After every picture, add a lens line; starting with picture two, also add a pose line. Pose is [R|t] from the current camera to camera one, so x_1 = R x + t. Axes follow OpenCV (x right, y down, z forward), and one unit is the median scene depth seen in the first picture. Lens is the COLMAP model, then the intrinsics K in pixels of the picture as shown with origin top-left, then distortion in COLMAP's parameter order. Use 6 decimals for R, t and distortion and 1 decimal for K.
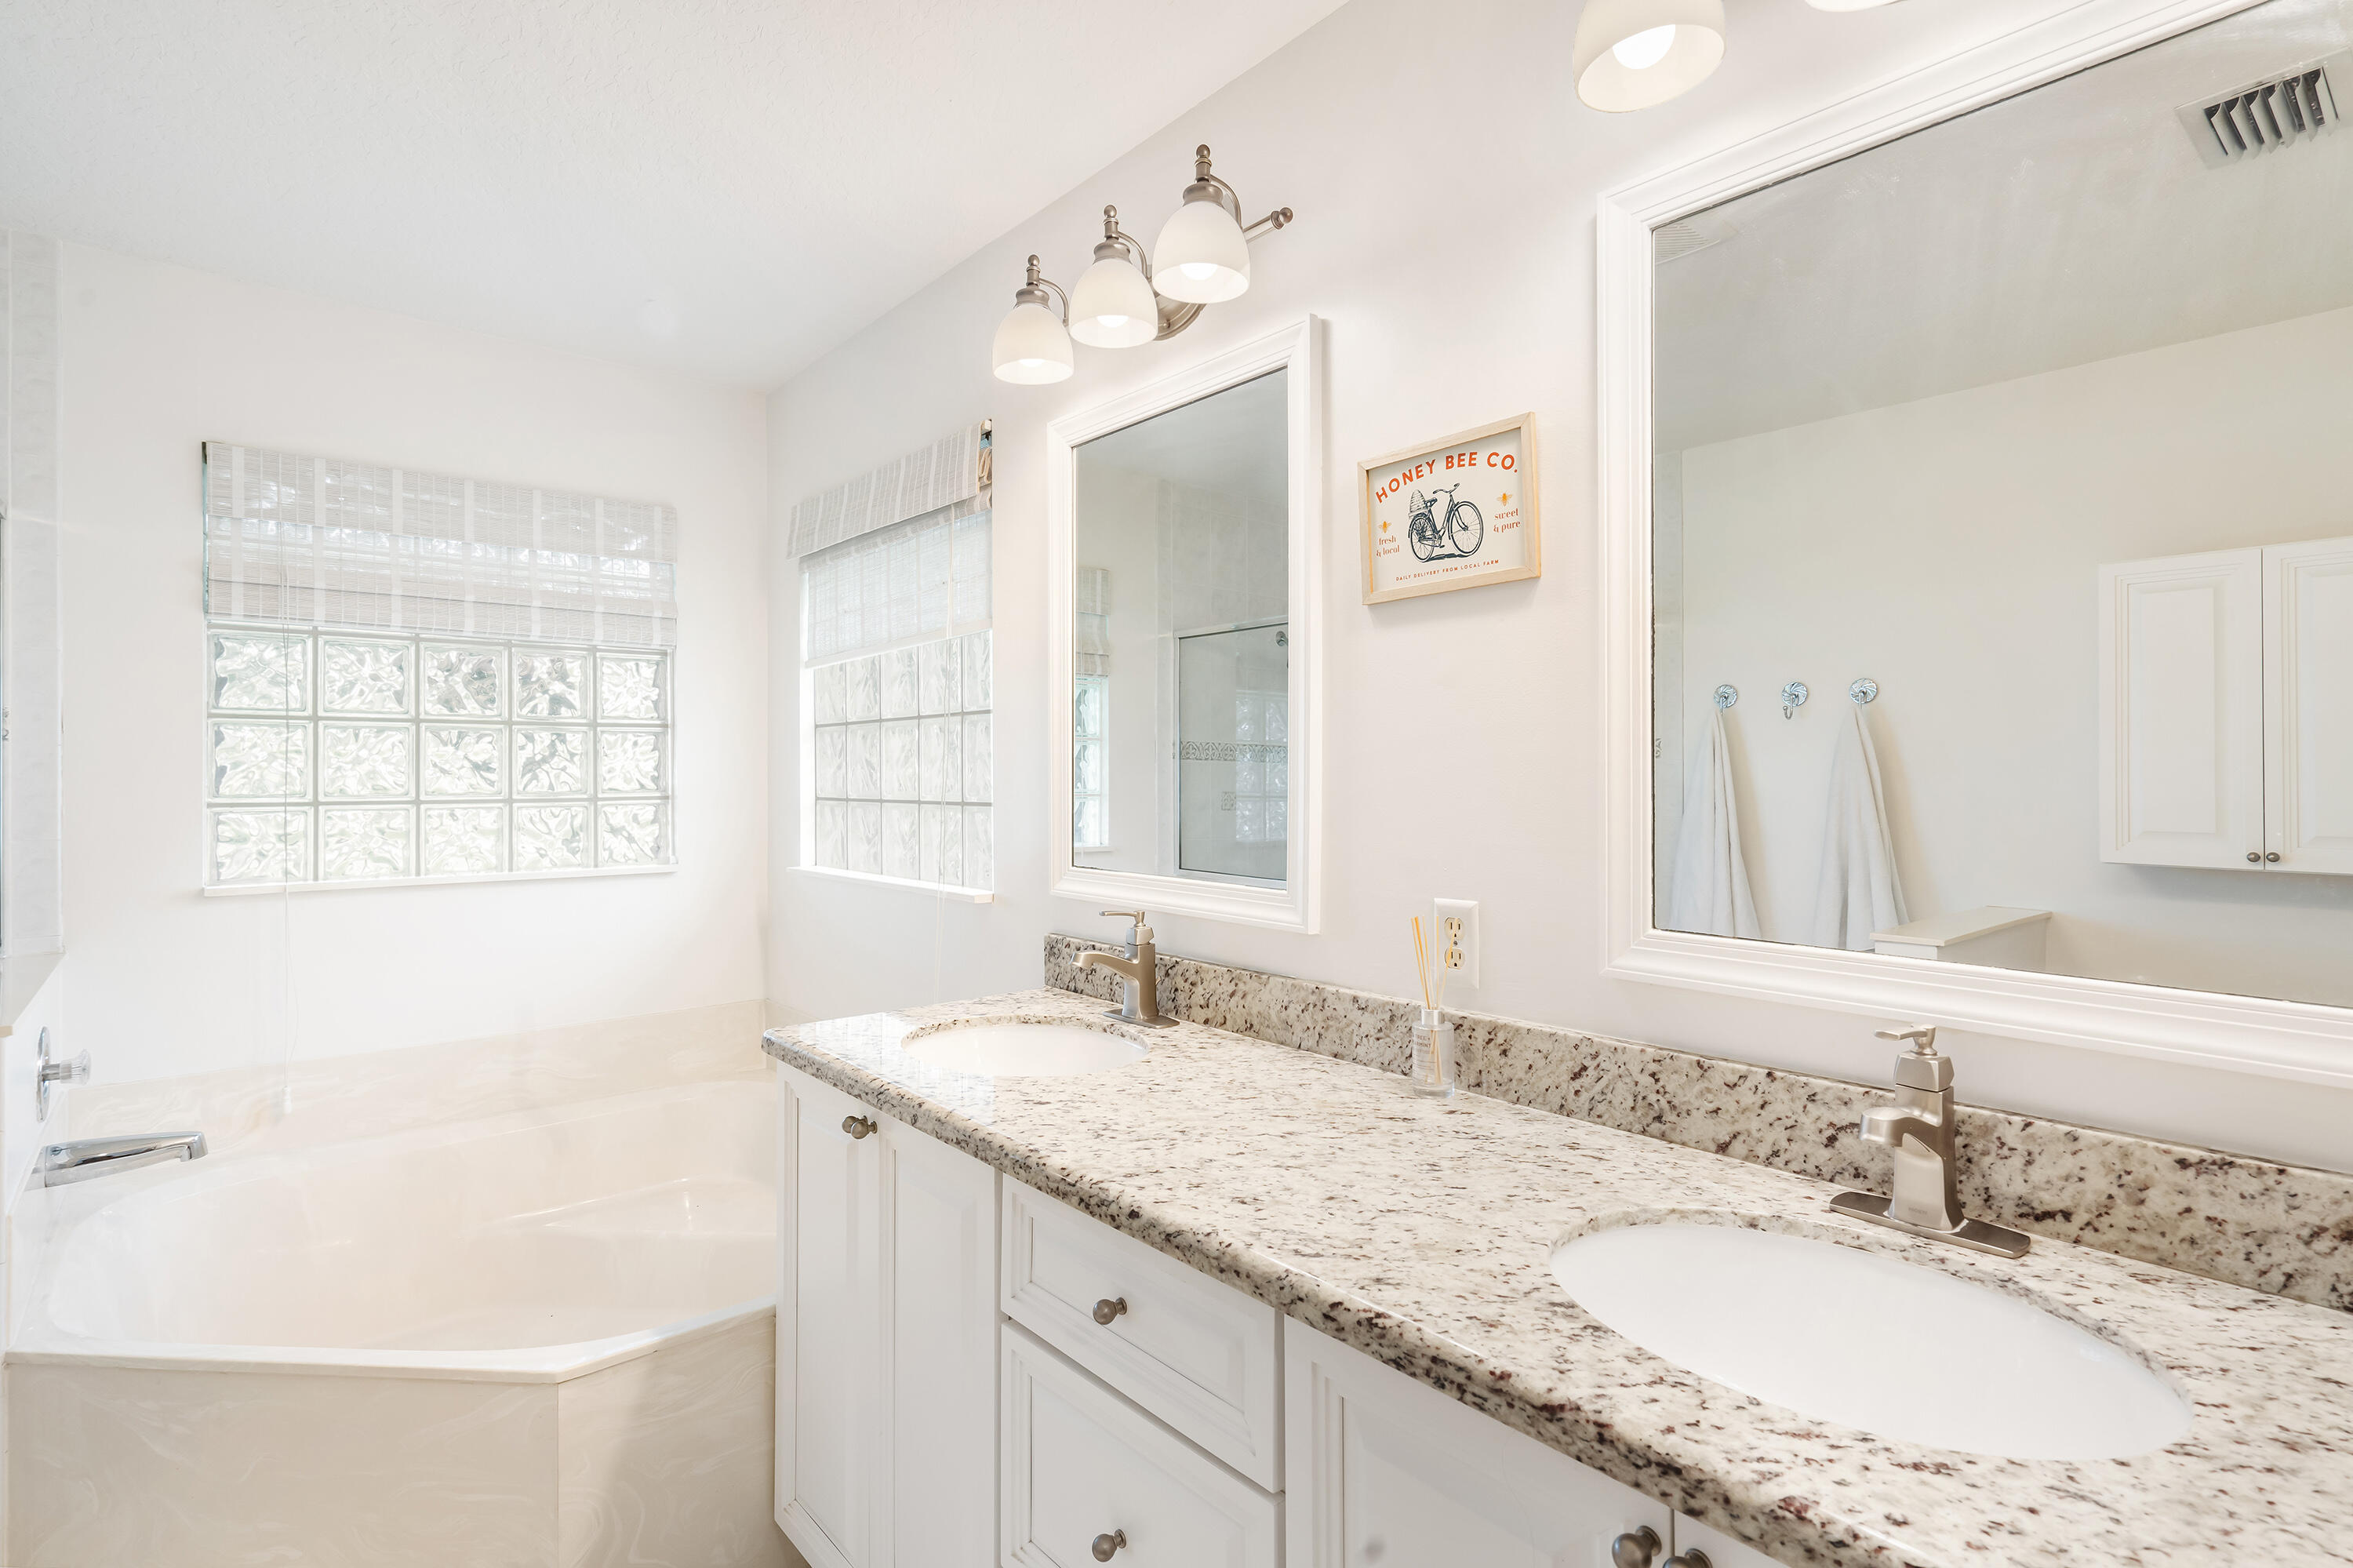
lens RADIAL K [[1122.6, 0, 1164.6], [0, 1122.6, 768.6], [0, 0, 1]] dist [-0.000615, 0.001484]
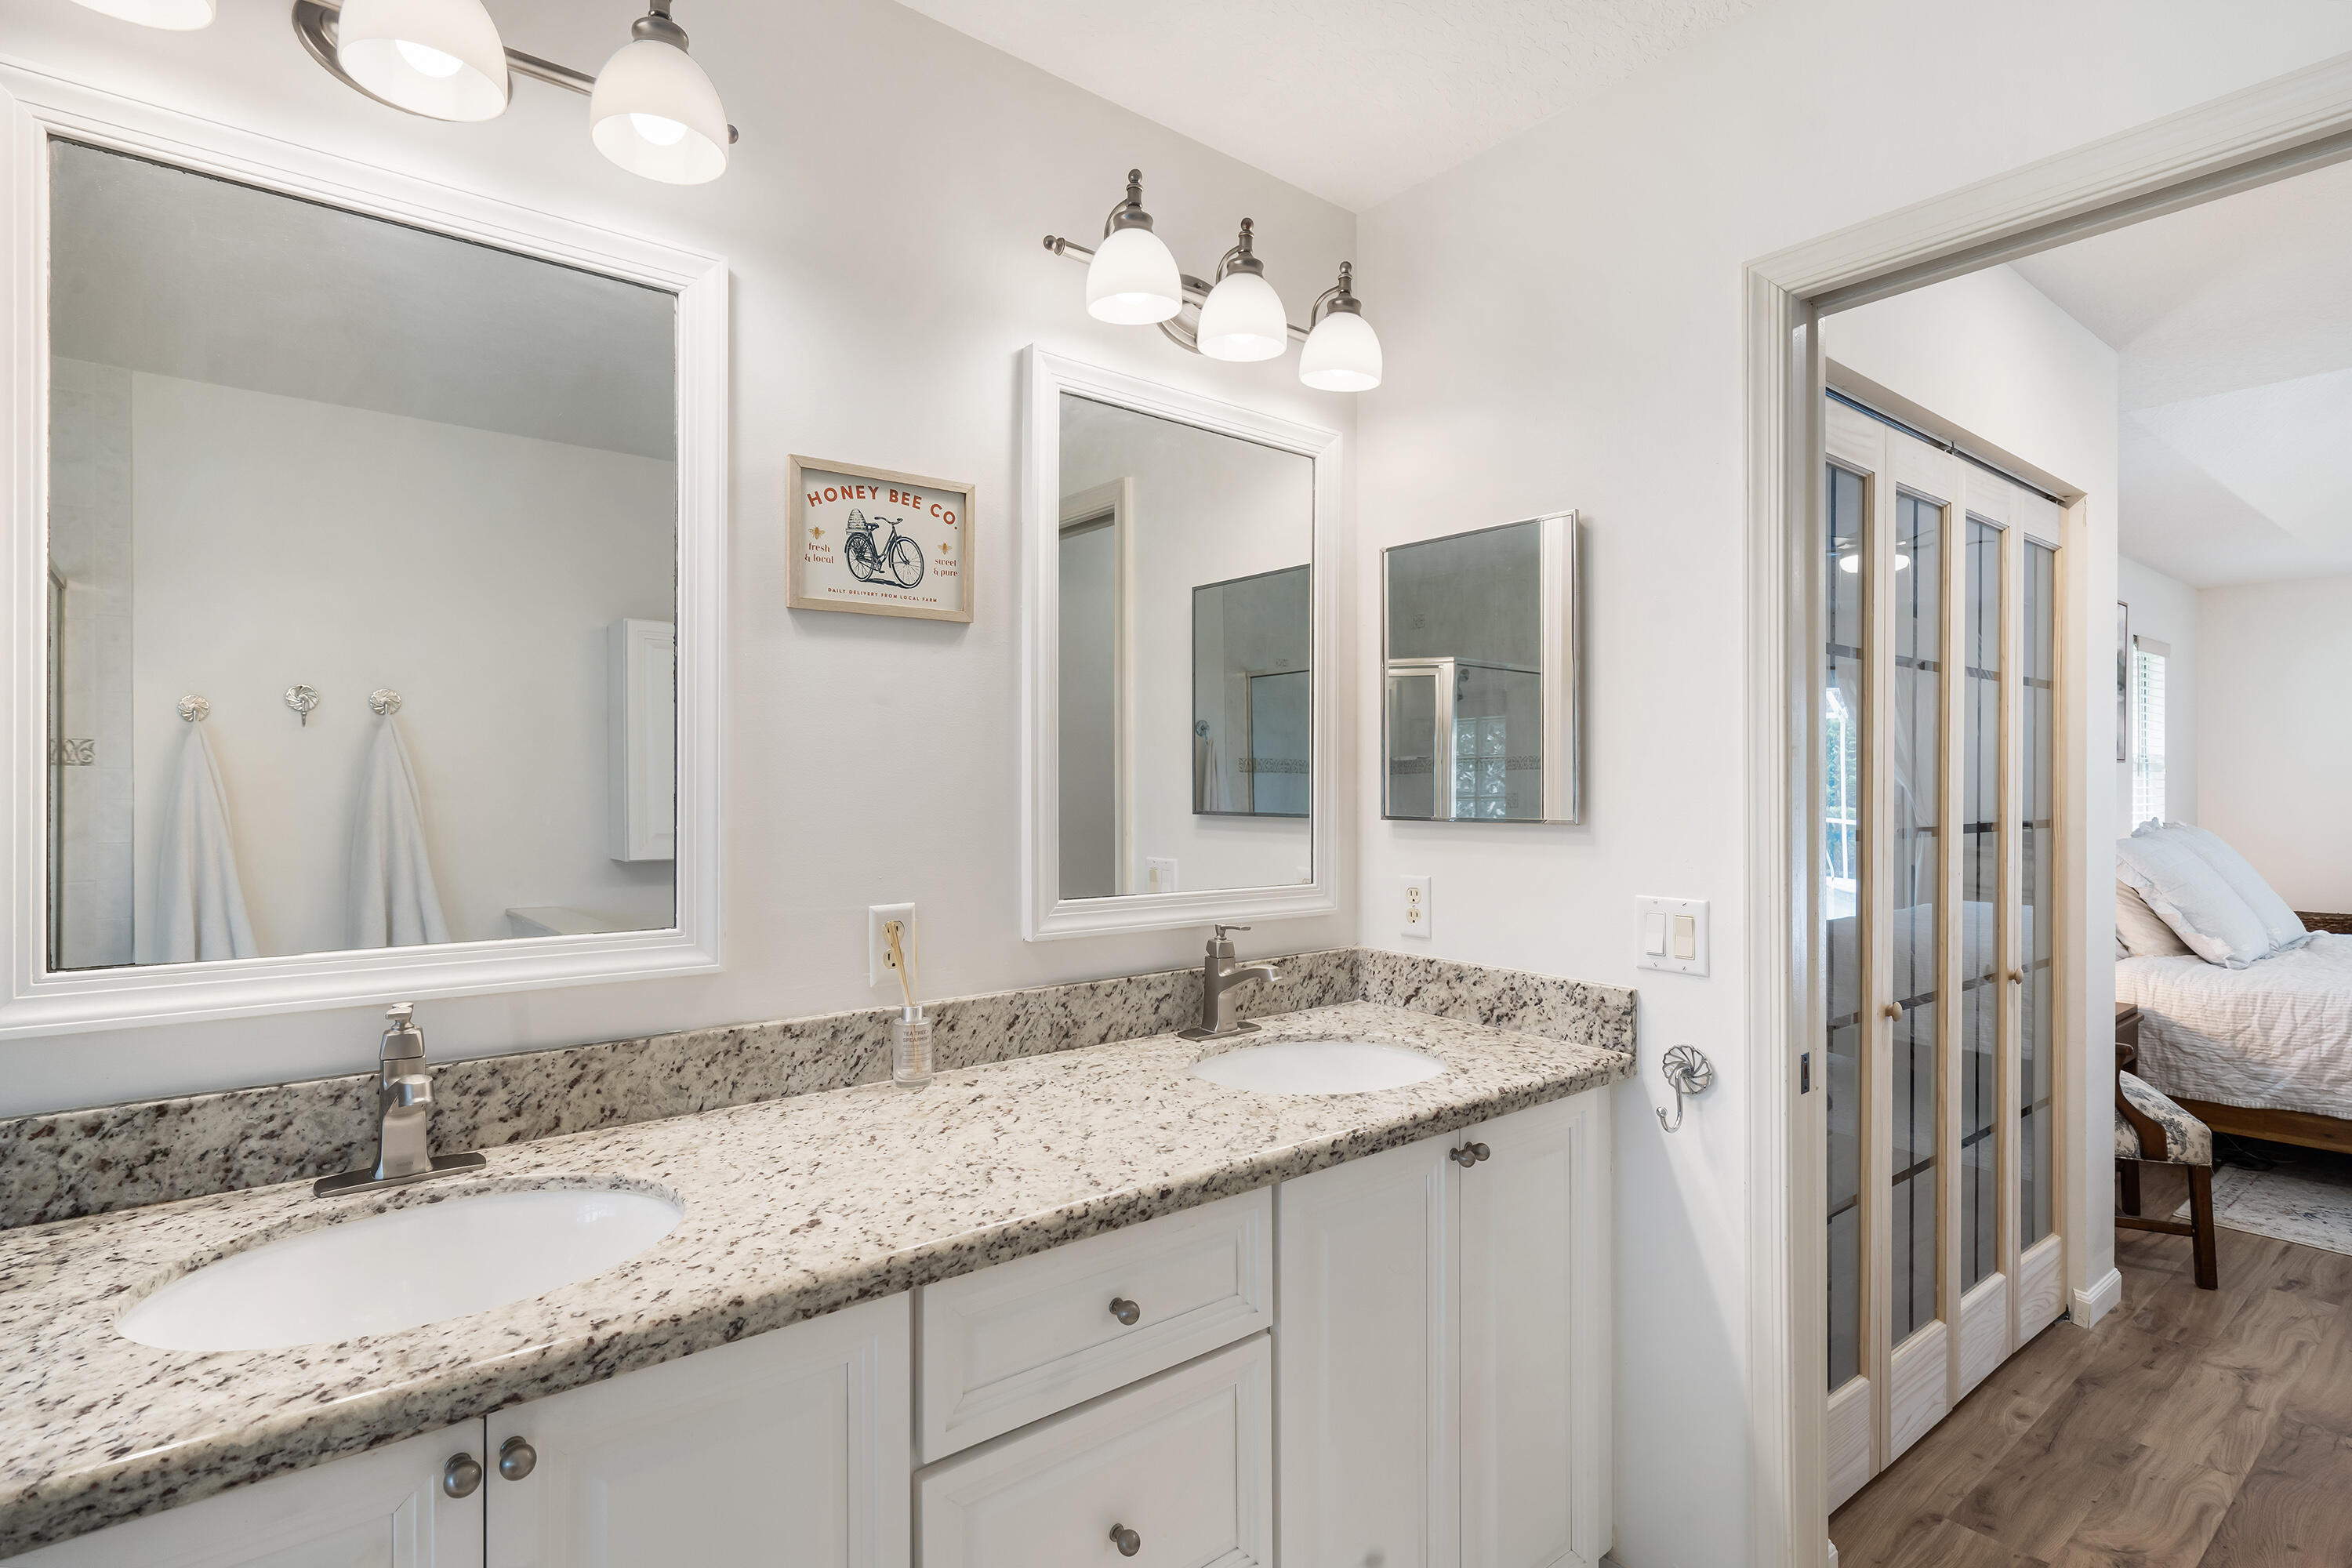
lens RADIAL K [[1122.1, 0, 1174.1], [0, 1122.1, 789.1], [0, 0, 1]] dist [-0.000615, 0.001484]
pose [[0.042682, 0.000519, 0.999089, -0.800352], [-0.005513, 0.999985, -0.000284, 0.005248], [-0.999073, -0.005496, 0.042684, 0.684305]]
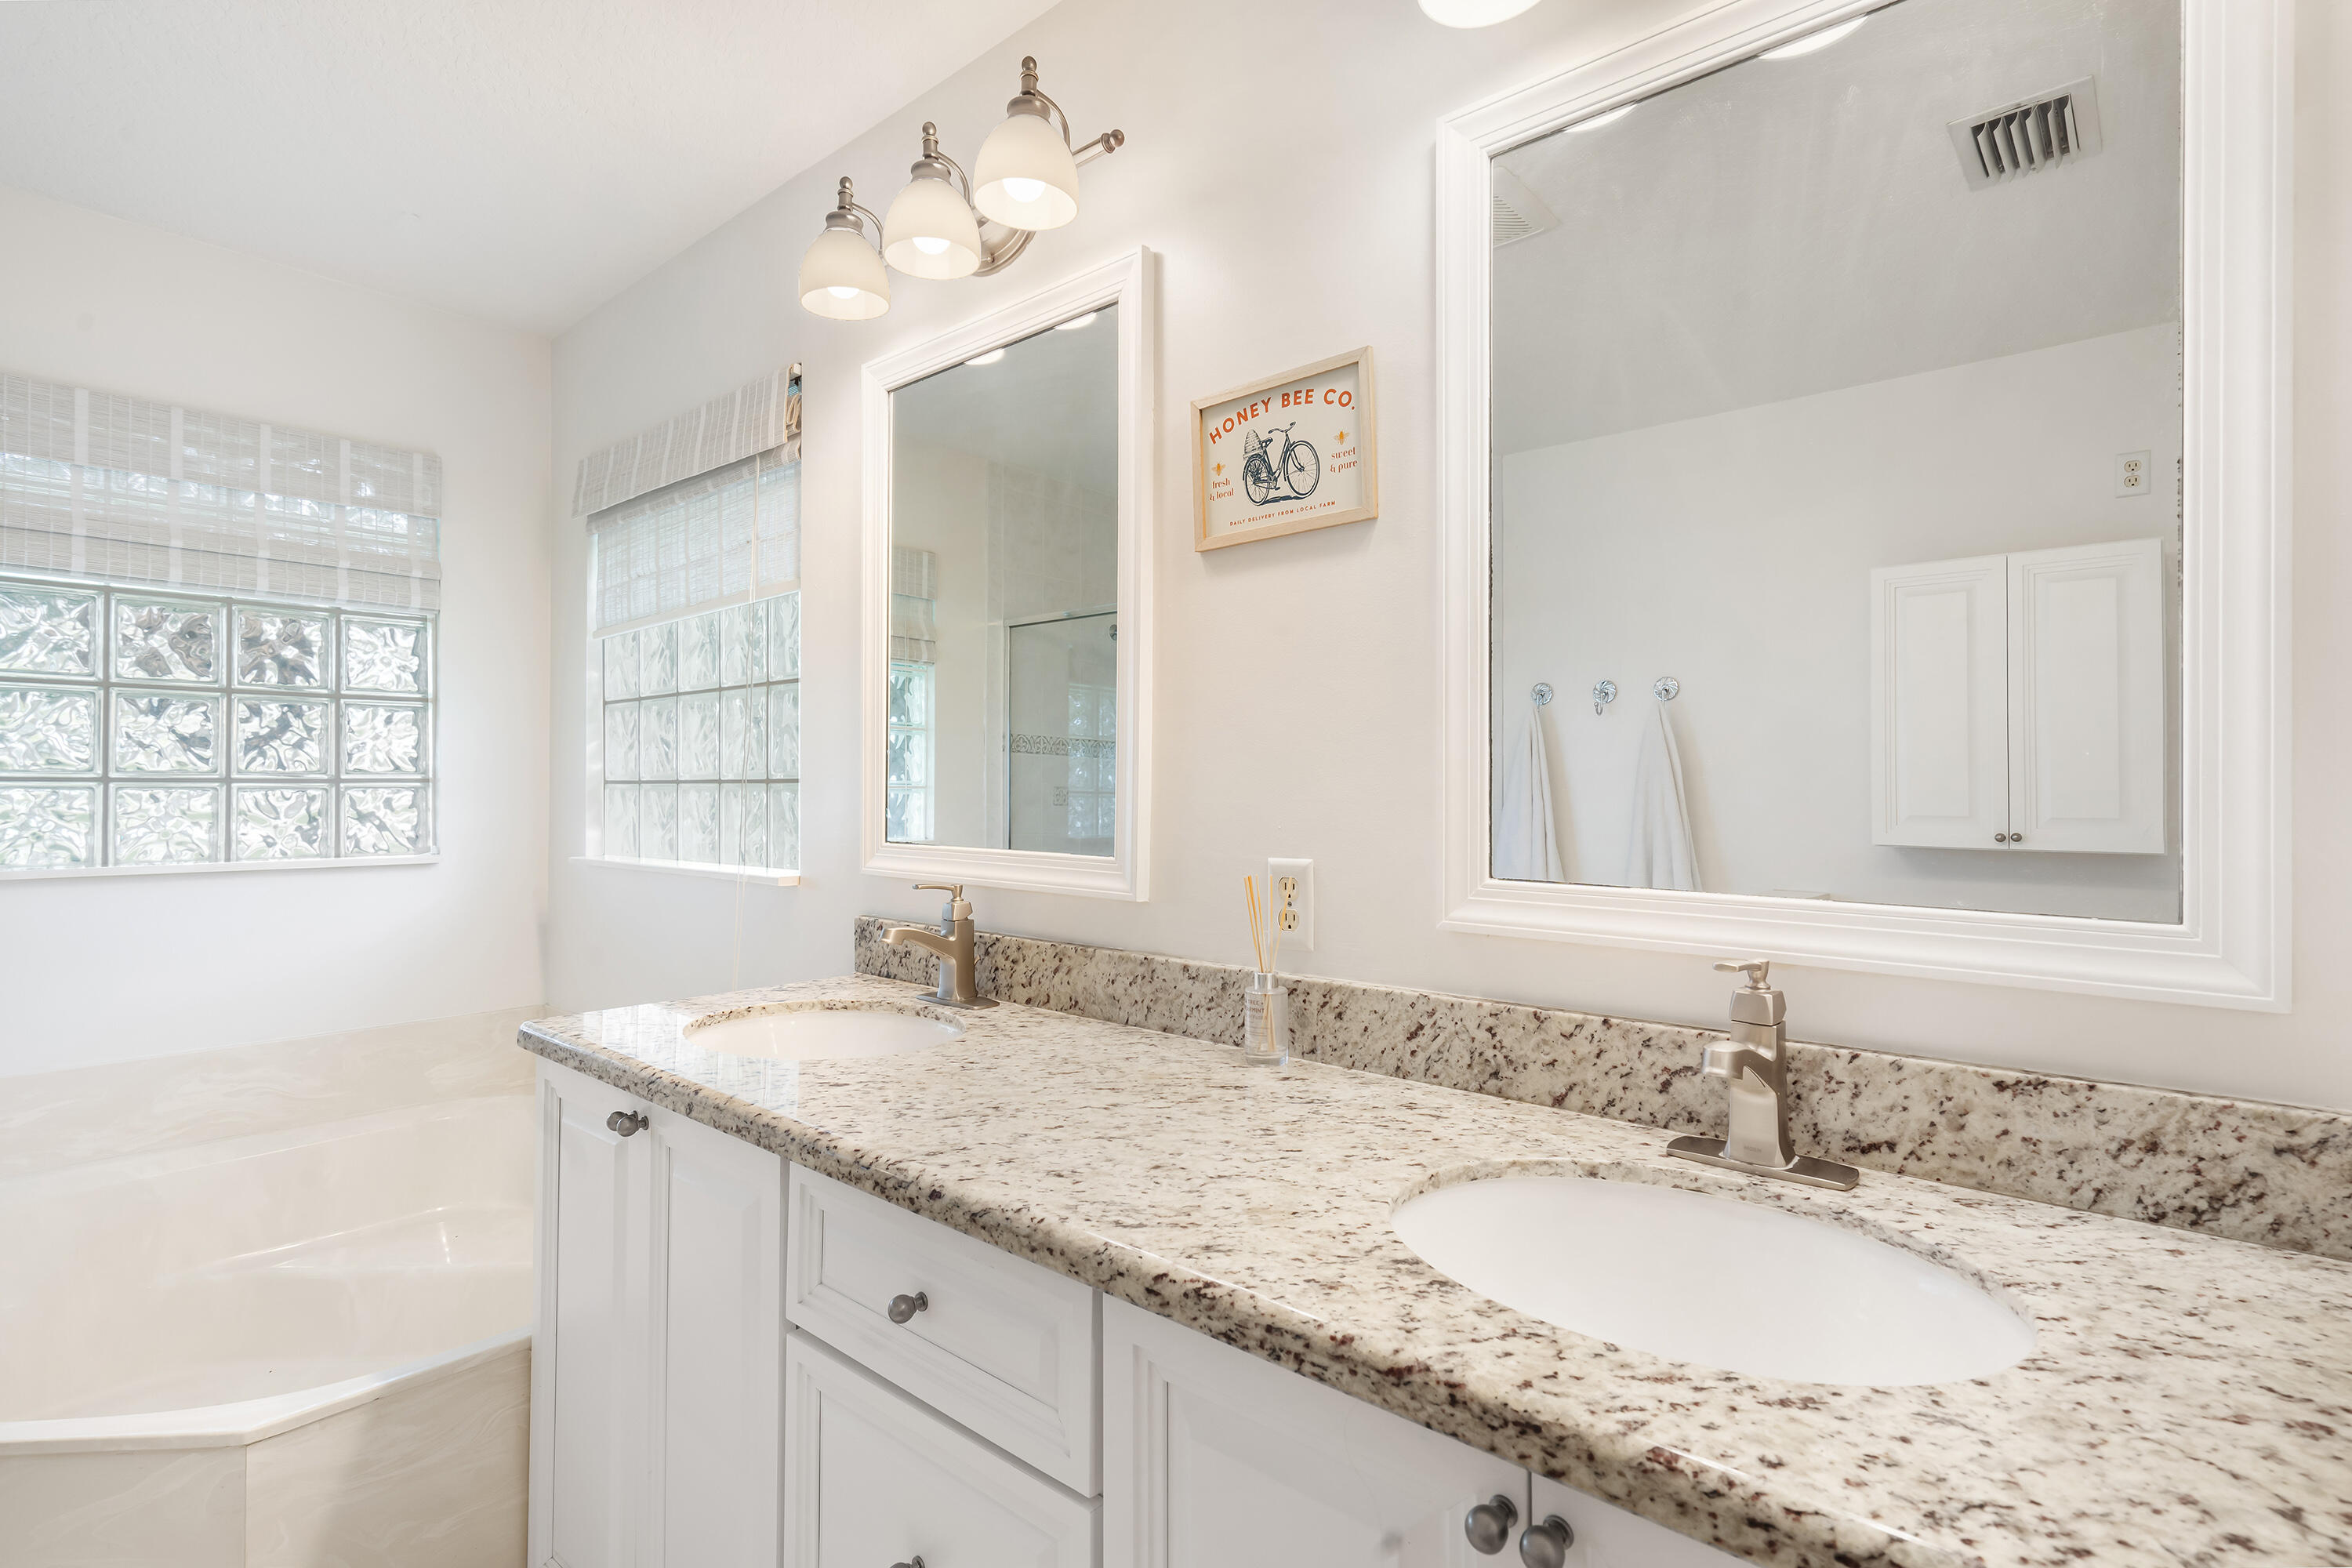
lens RADIAL K [[1122.1, 0, 1162.5], [0, 1122.1, 773.3], [0, 0, 1]] dist [-0.000615, 0.001484]
pose [[0.989604, 0.005604, 0.143713, 0.015020], [-0.004569, 0.999961, -0.007527, 0.052116], [-0.143750, 0.006792, 0.989591, 0.072794]]
